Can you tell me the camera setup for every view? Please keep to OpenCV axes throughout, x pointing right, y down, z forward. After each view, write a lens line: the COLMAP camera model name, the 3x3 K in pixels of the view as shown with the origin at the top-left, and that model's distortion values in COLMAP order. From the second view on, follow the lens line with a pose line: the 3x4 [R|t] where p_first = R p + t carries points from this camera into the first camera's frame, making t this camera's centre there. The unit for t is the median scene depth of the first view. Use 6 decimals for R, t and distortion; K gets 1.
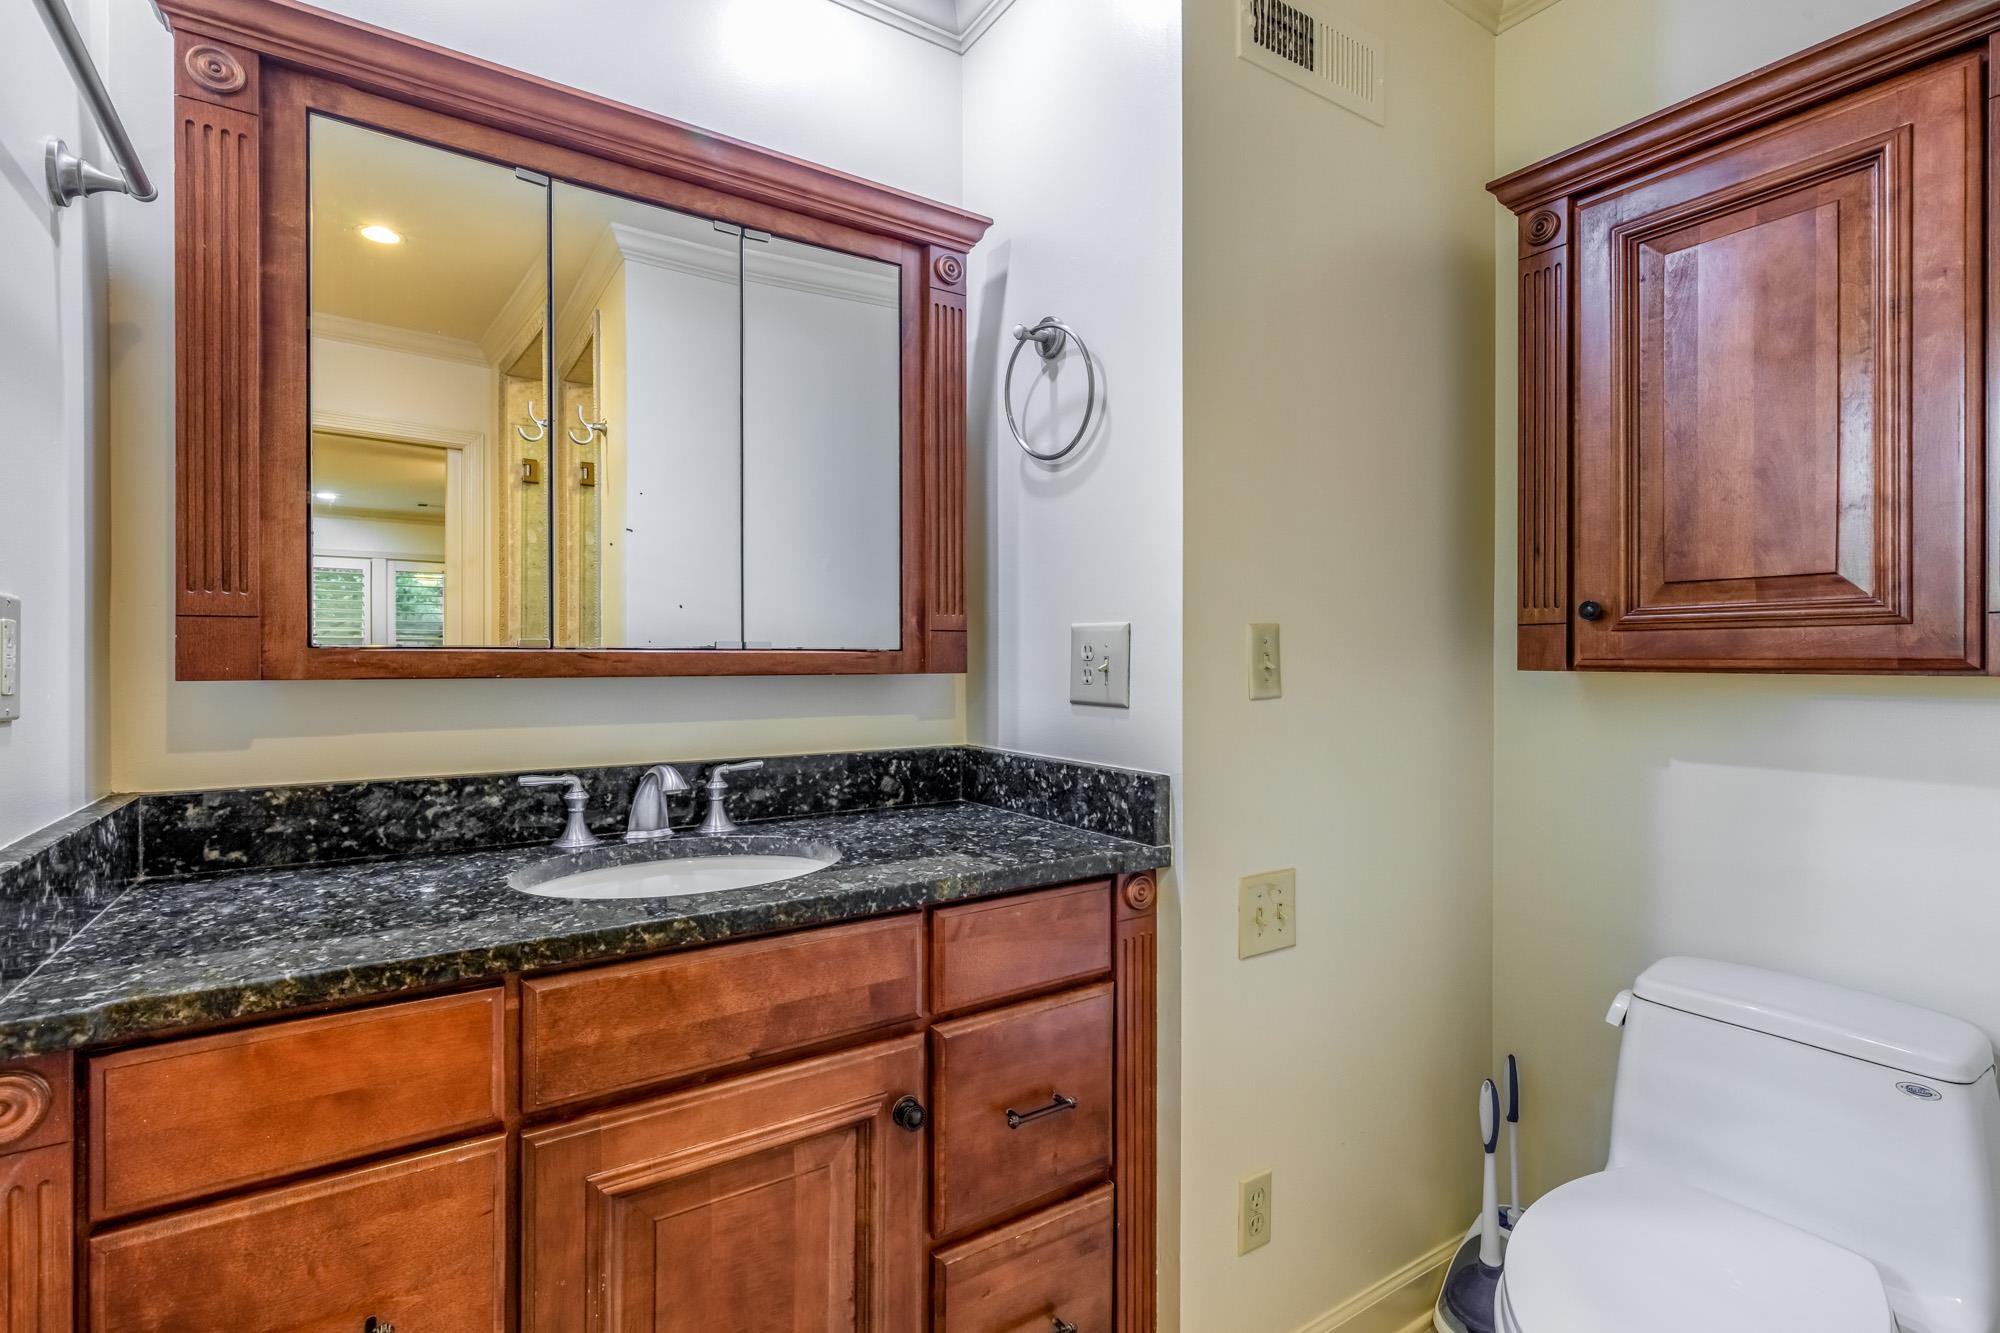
lens RADIAL K [[912.9, 0, 1003.4], [0, 912.9, 638.8], [0, 0, 1]] dist [0.000206, -0.000092]
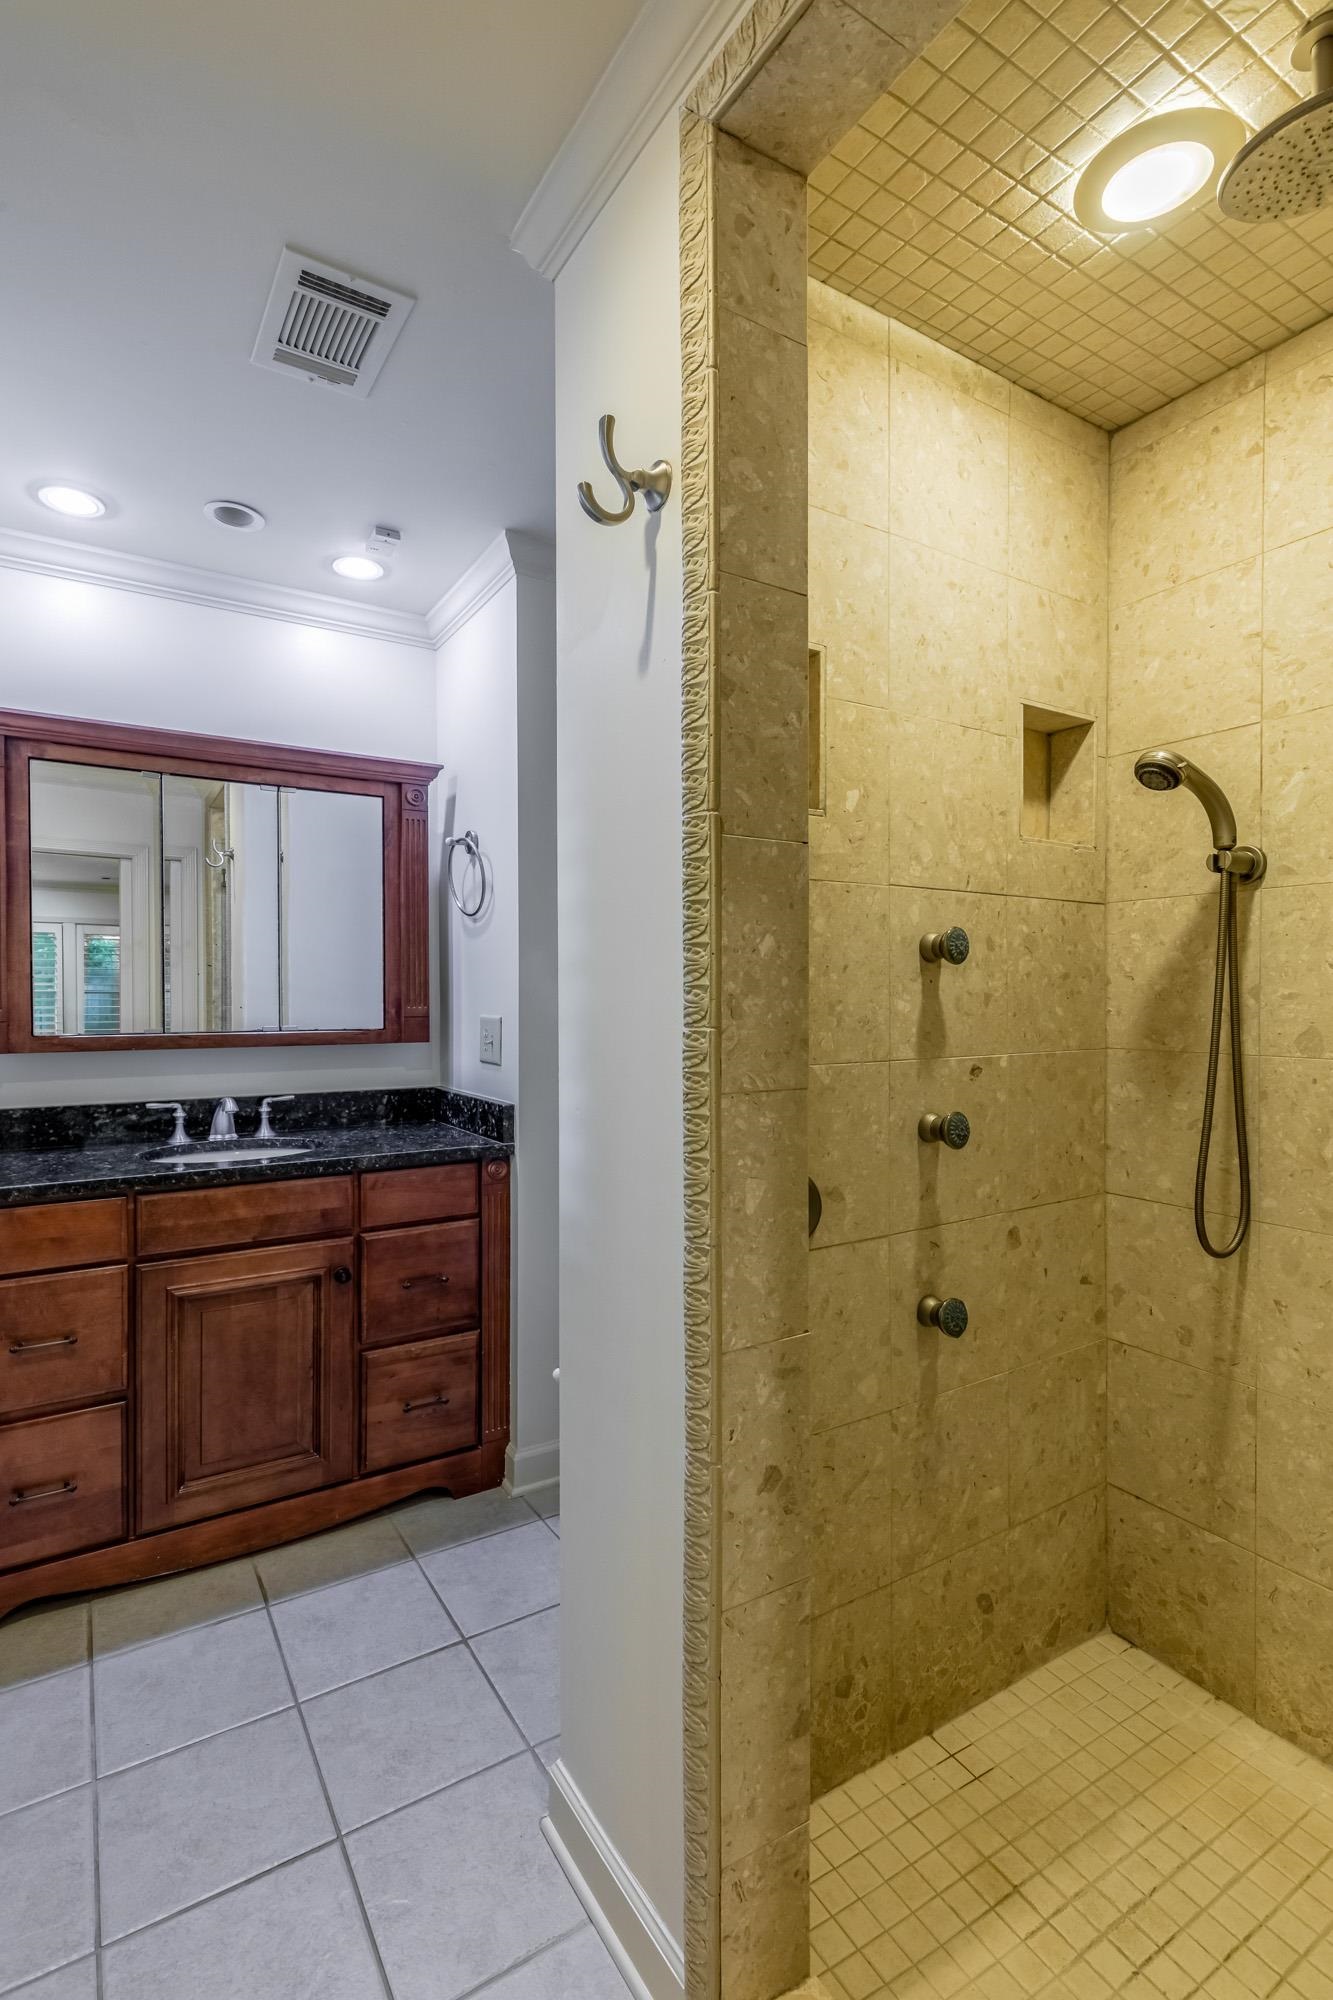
lens RADIAL K [[912.9, 0, 703.3], [0, 912.9, 990.1], [0, 0, 1]] dist [0.000206, -0.000092]
pose [[0.999975, 0.002733, 0.006474, 0.608908], [-0.002839, 0.999861, 0.016409, -0.116882], [-0.006428, -0.016426, 0.999844, -0.883658]]
